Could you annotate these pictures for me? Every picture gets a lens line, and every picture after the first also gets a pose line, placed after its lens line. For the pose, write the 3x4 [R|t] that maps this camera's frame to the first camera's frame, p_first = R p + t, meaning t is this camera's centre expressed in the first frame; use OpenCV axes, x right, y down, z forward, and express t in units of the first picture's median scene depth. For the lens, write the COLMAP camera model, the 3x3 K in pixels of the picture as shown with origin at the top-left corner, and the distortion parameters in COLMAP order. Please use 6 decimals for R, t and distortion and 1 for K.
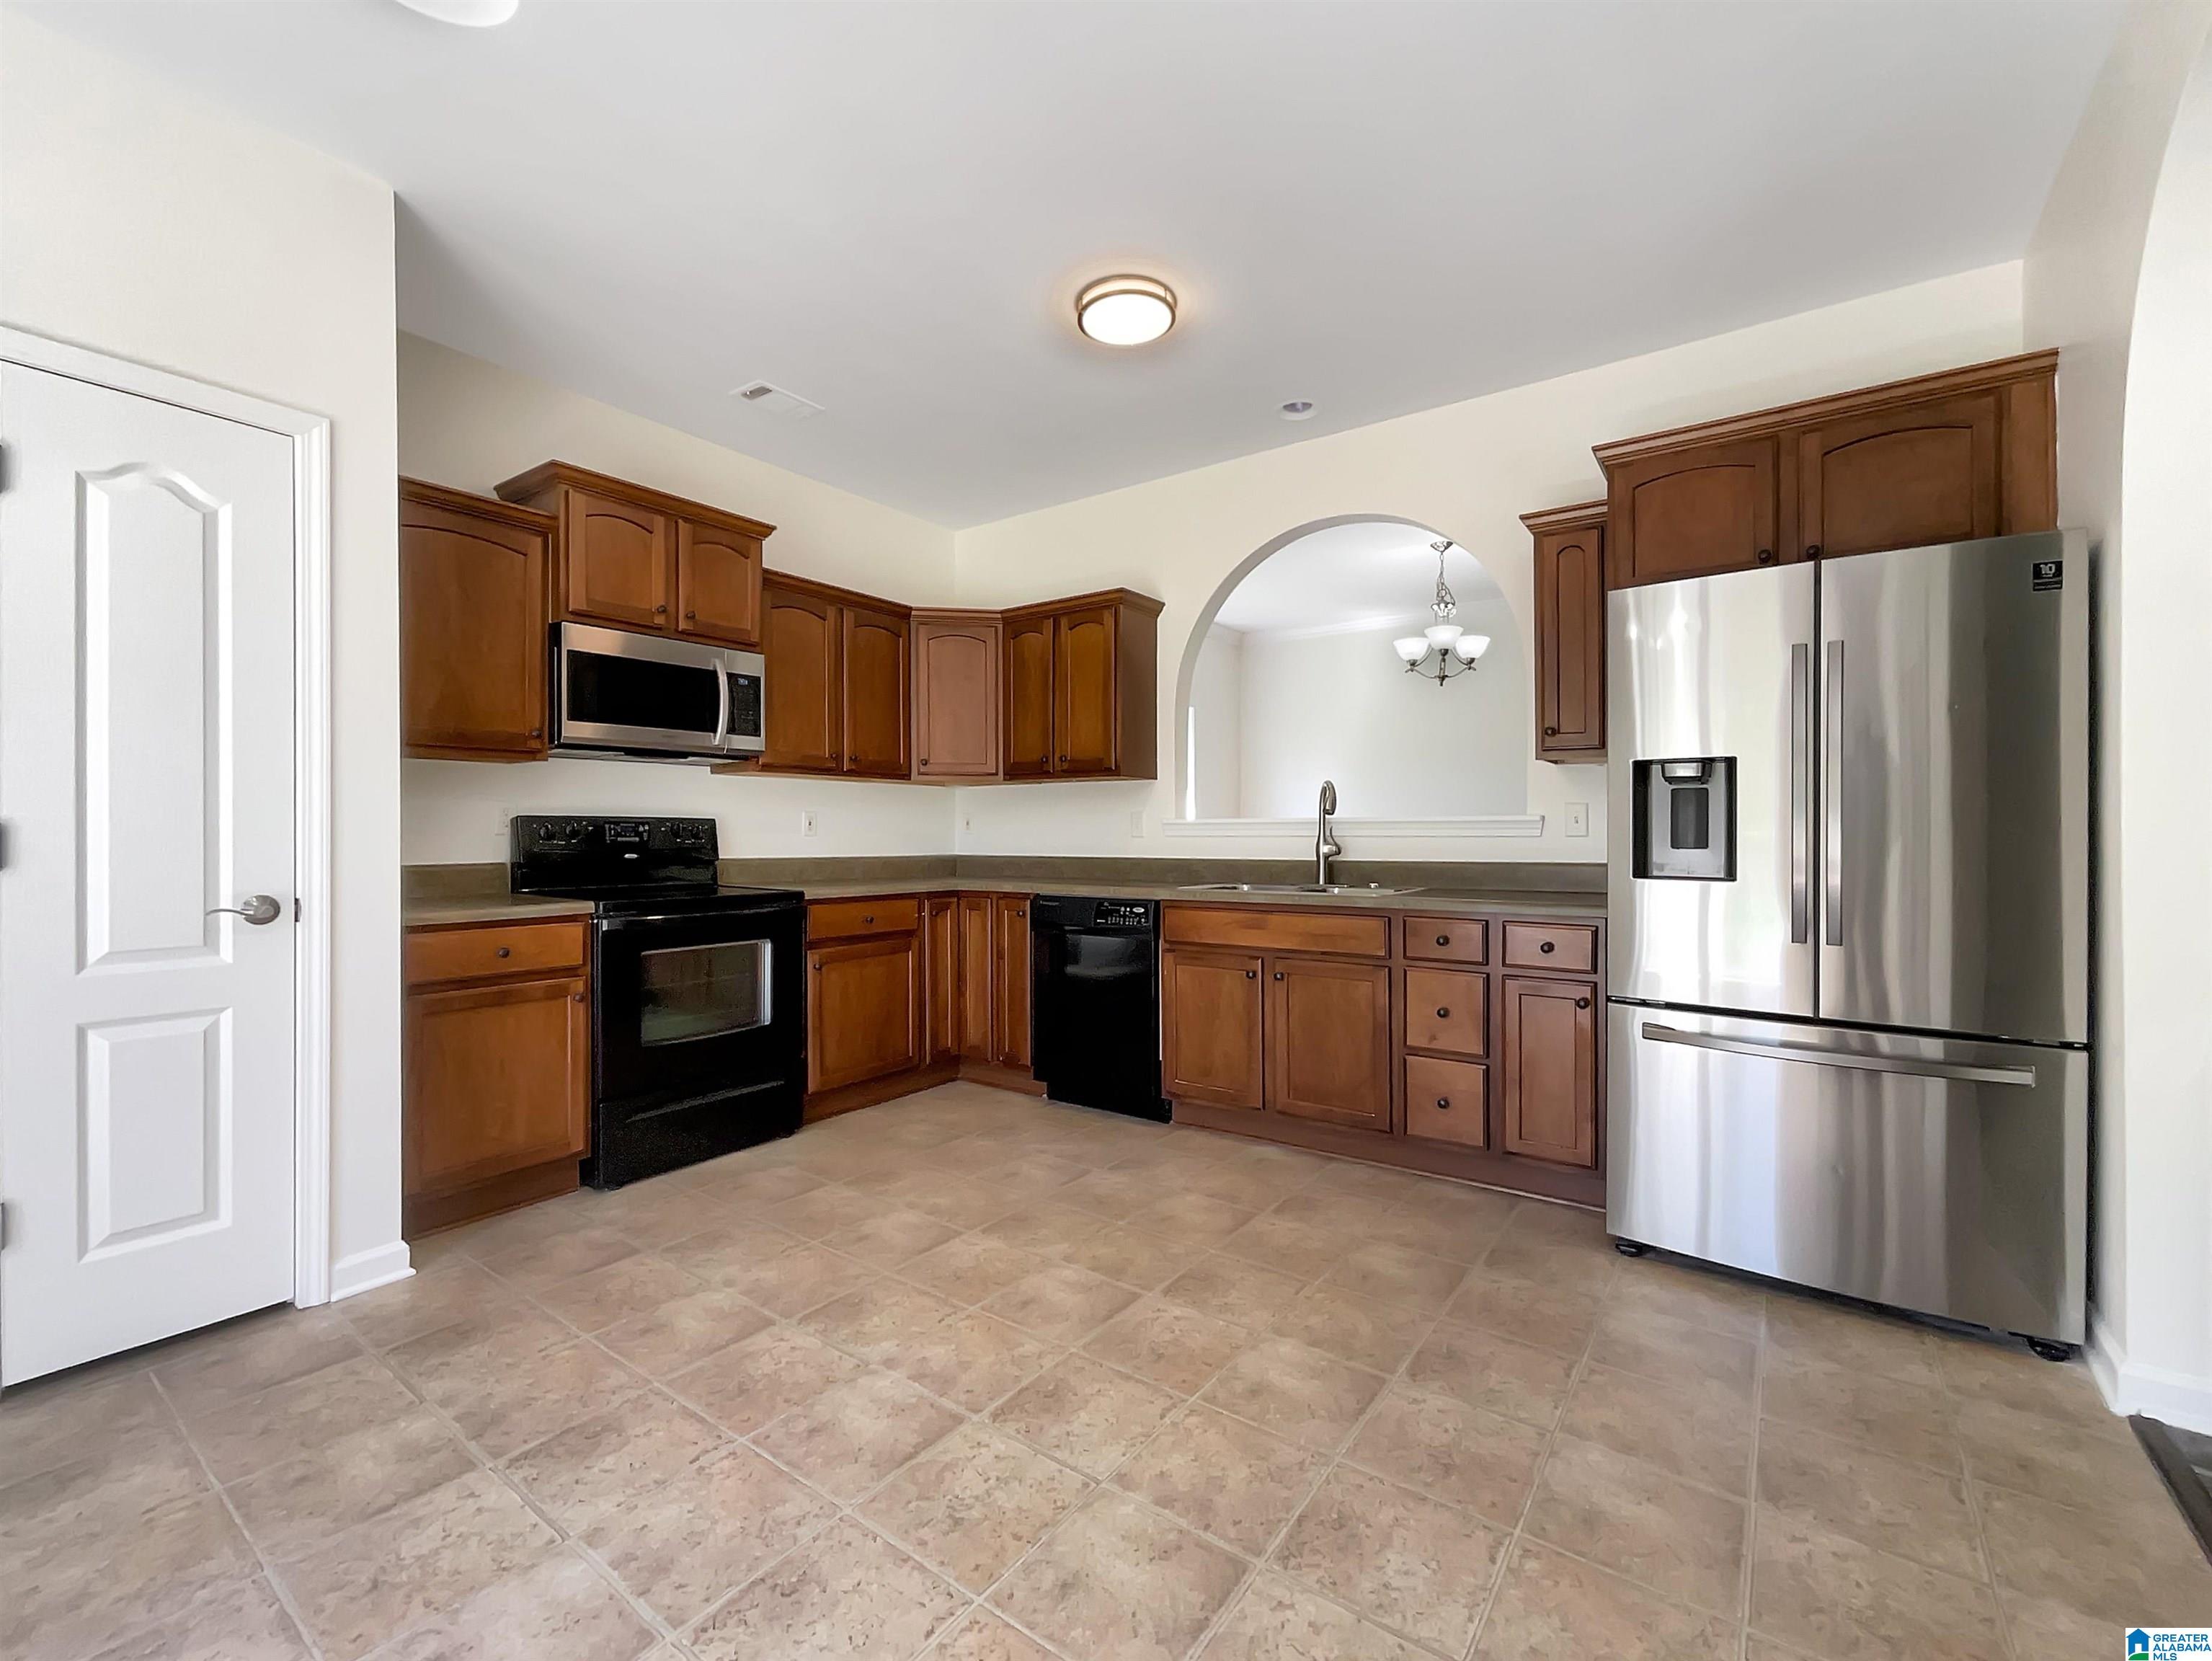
lens RADIAL K [[928.0, 0, 1106.0], [0, 928.0, 830.5], [0, 0, 1]] dist [0.001124, 0.000656]
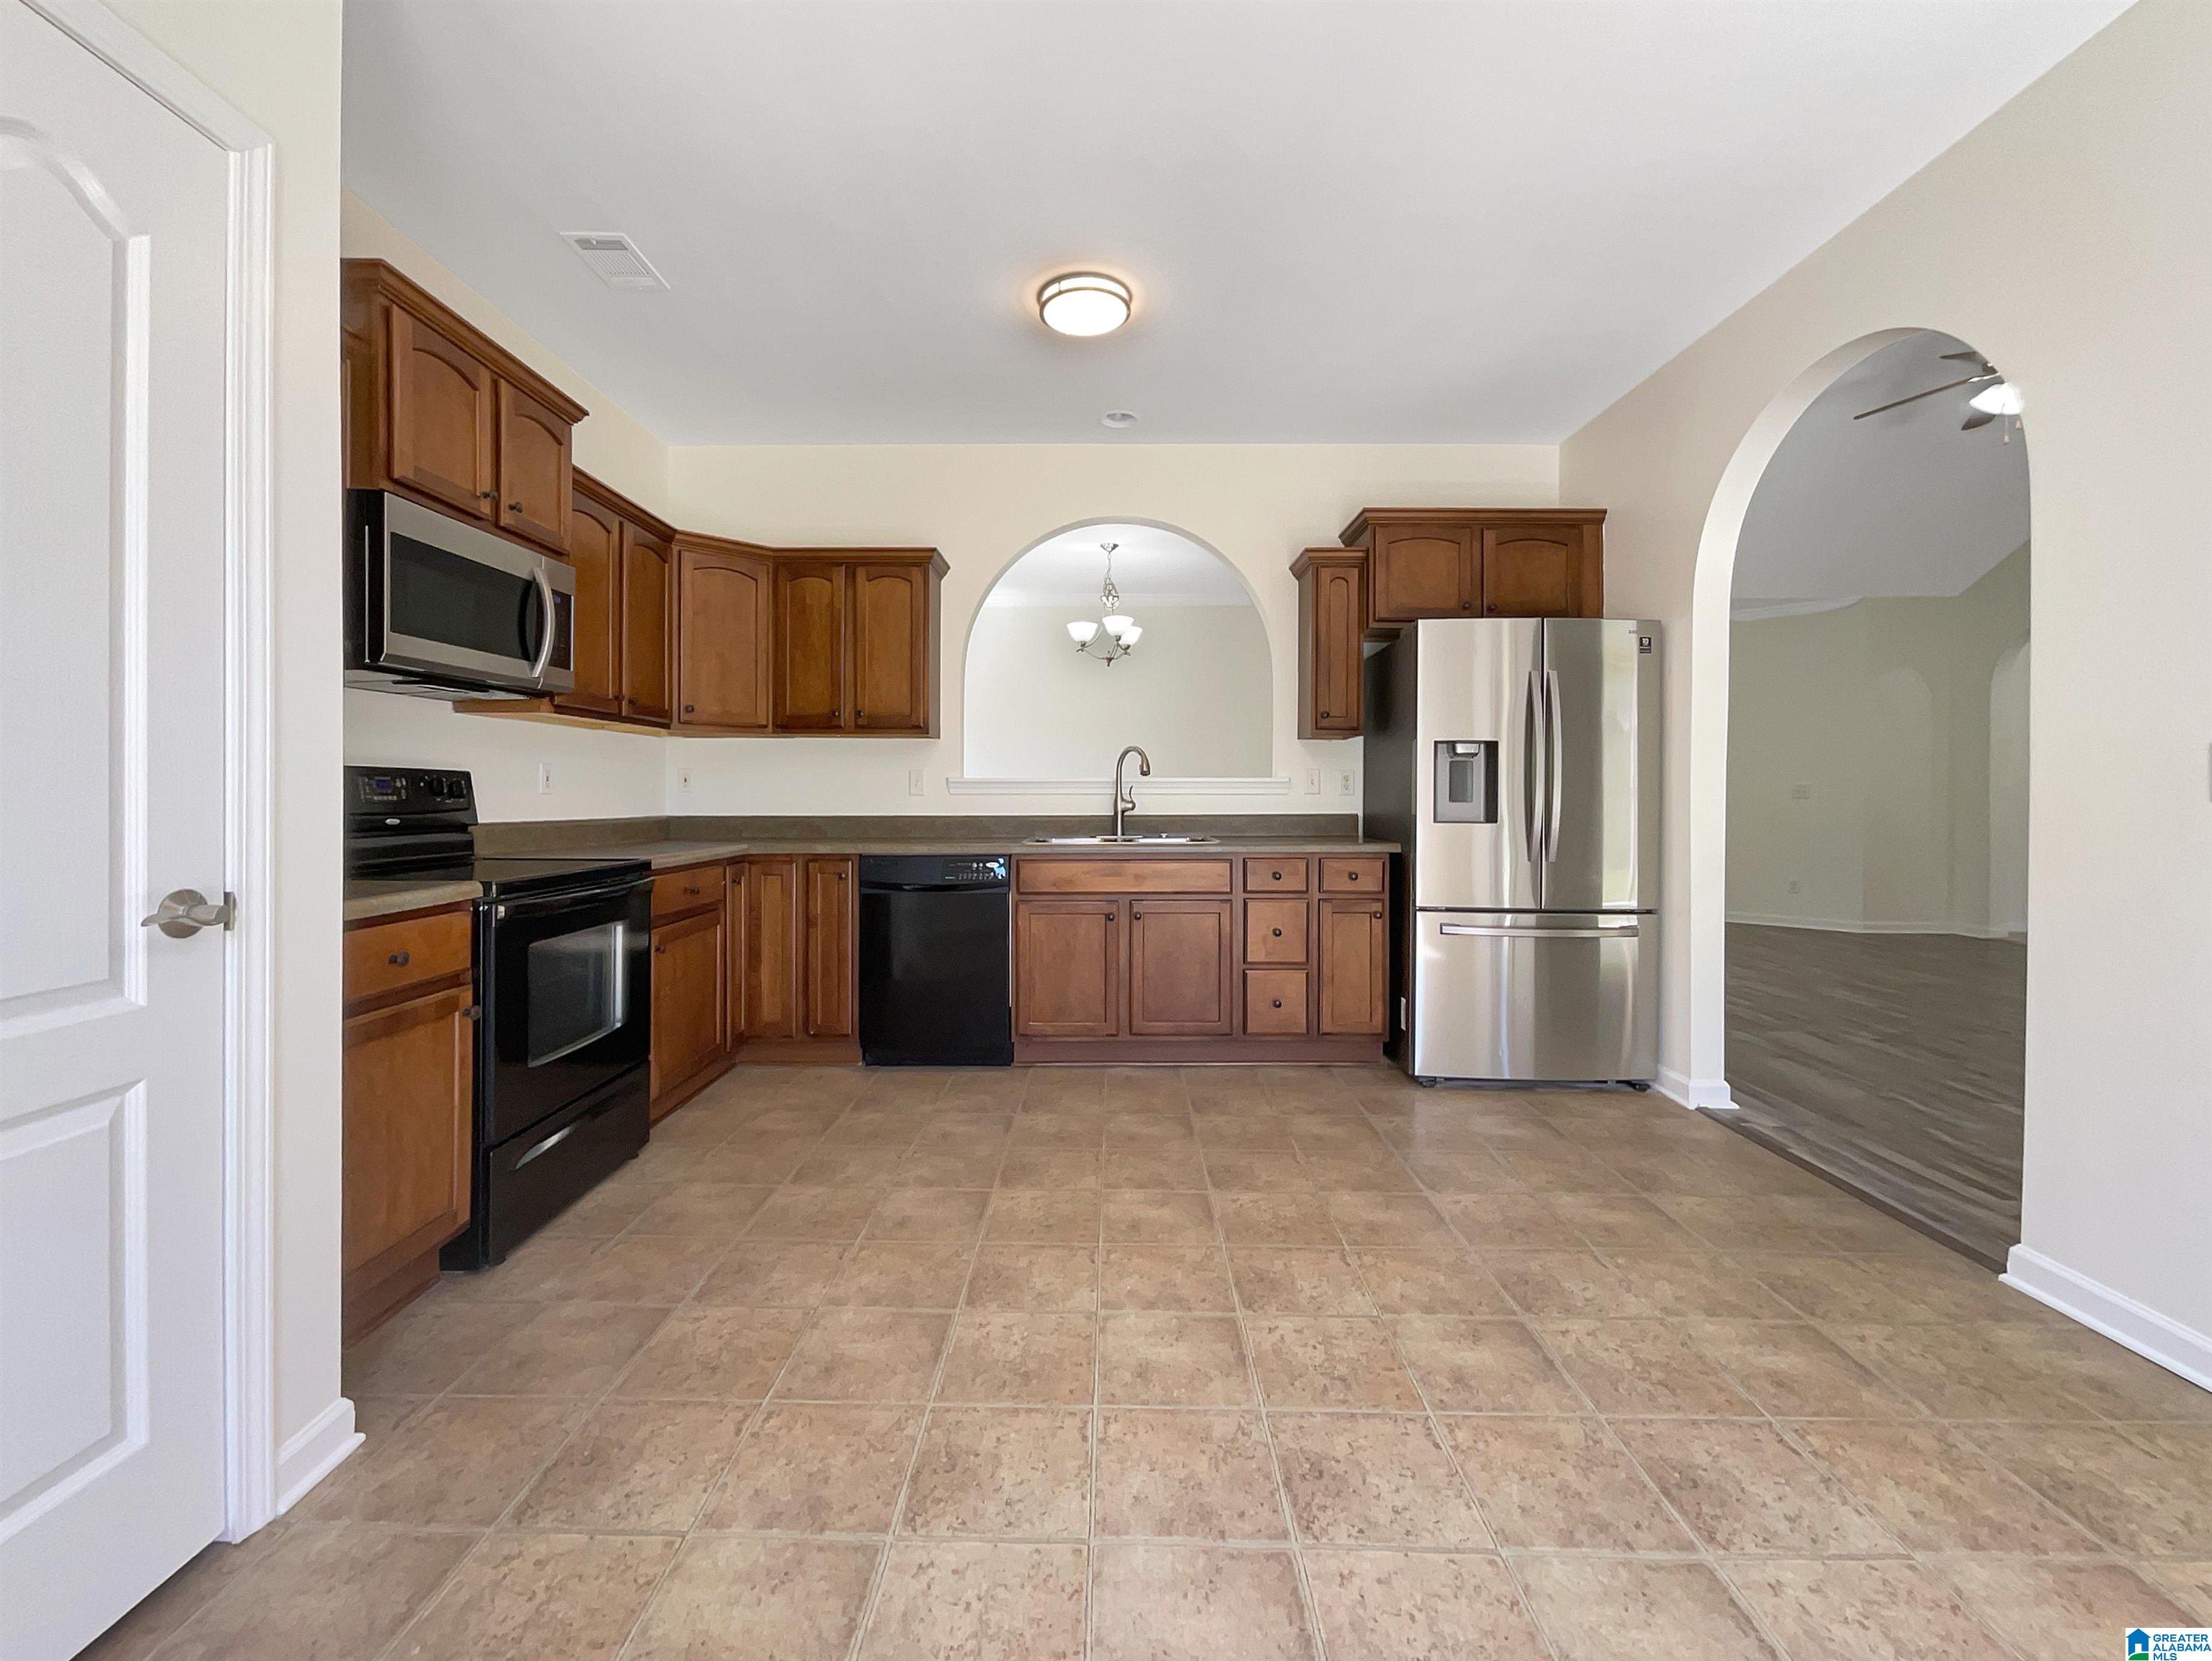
lens RADIAL K [[910.2, 0, 1075.0], [0, 910.2, 793.6], [0, 0, 1]] dist [-0.002546, -0.000375]
pose [[0.823114, 0.000323, 0.567876, -0.573850], [-0.002303, 0.999994, 0.002770, 0.003242], [-0.567872, -0.003588, 0.823109, 0.133892]]
